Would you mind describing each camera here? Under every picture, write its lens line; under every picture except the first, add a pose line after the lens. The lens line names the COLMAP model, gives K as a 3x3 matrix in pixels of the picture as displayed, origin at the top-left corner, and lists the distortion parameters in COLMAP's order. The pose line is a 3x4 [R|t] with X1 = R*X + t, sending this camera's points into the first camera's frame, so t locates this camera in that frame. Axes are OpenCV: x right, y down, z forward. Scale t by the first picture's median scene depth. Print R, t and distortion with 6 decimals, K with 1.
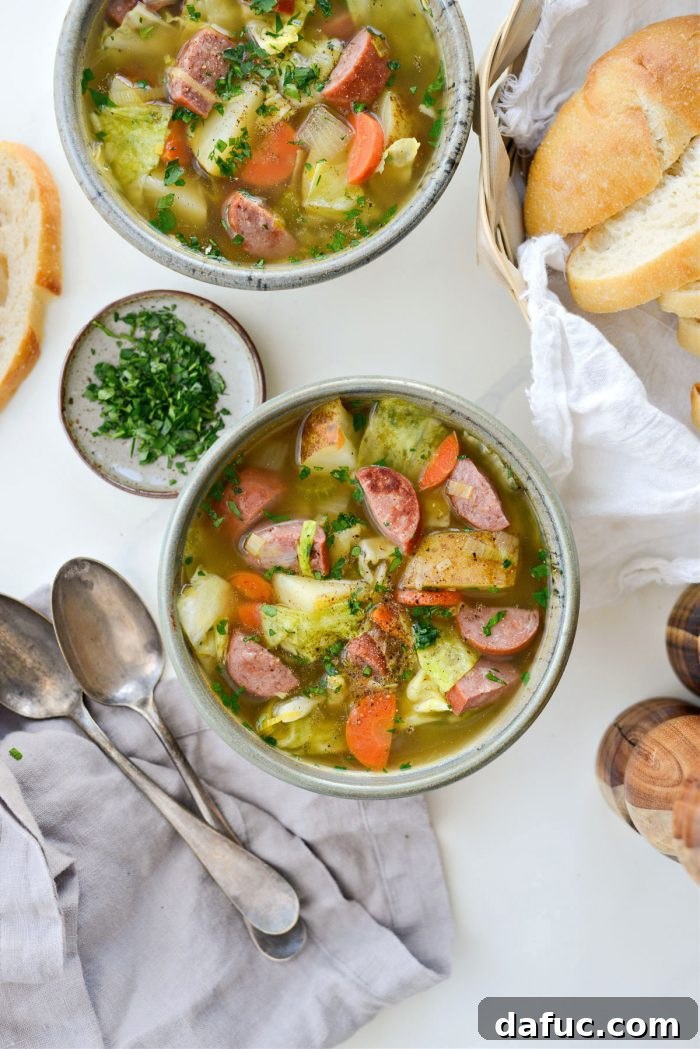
lens RADIAL K [[1652.1, 0, 350.0], [0, 1652.1, 524.5], [0, 0, 1]] dist [-0.015751, 0.184932]
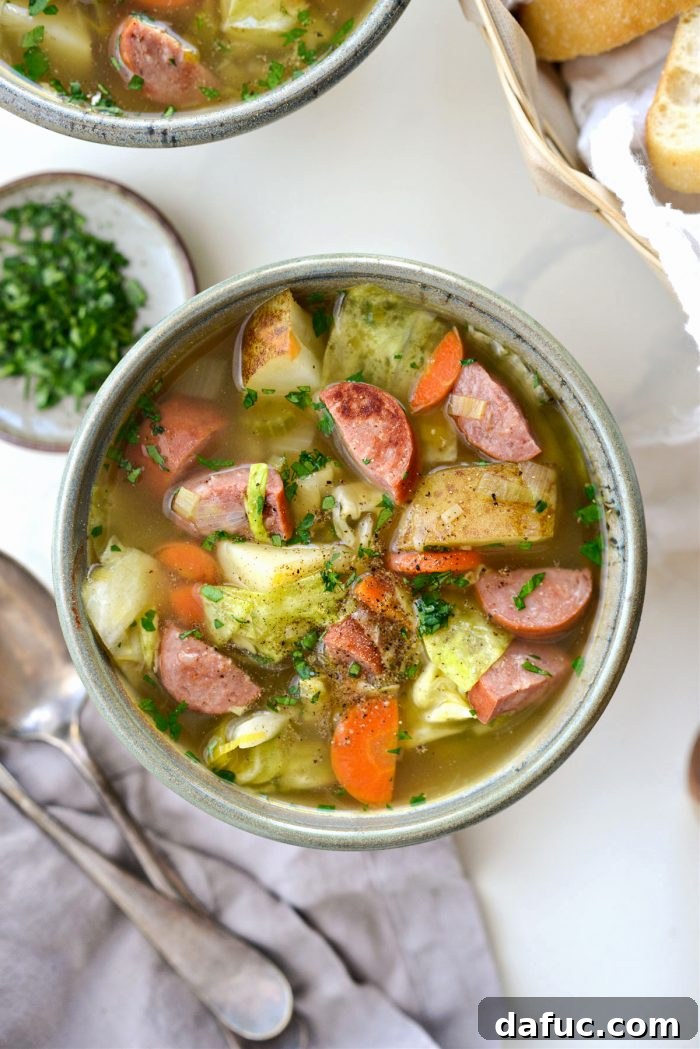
lens RADIAL K [[1652.1, 0, 350.0], [0, 1652.1, 524.5], [0, 0, 1]] dist [-0.015751, 0.184932]
pose [[0.996645, -0.066602, -0.047564, 0.046453], [0.066197, 0.997756, -0.010046, 0.033226], [0.048126, 0.006864, 0.998818, 0.285931]]
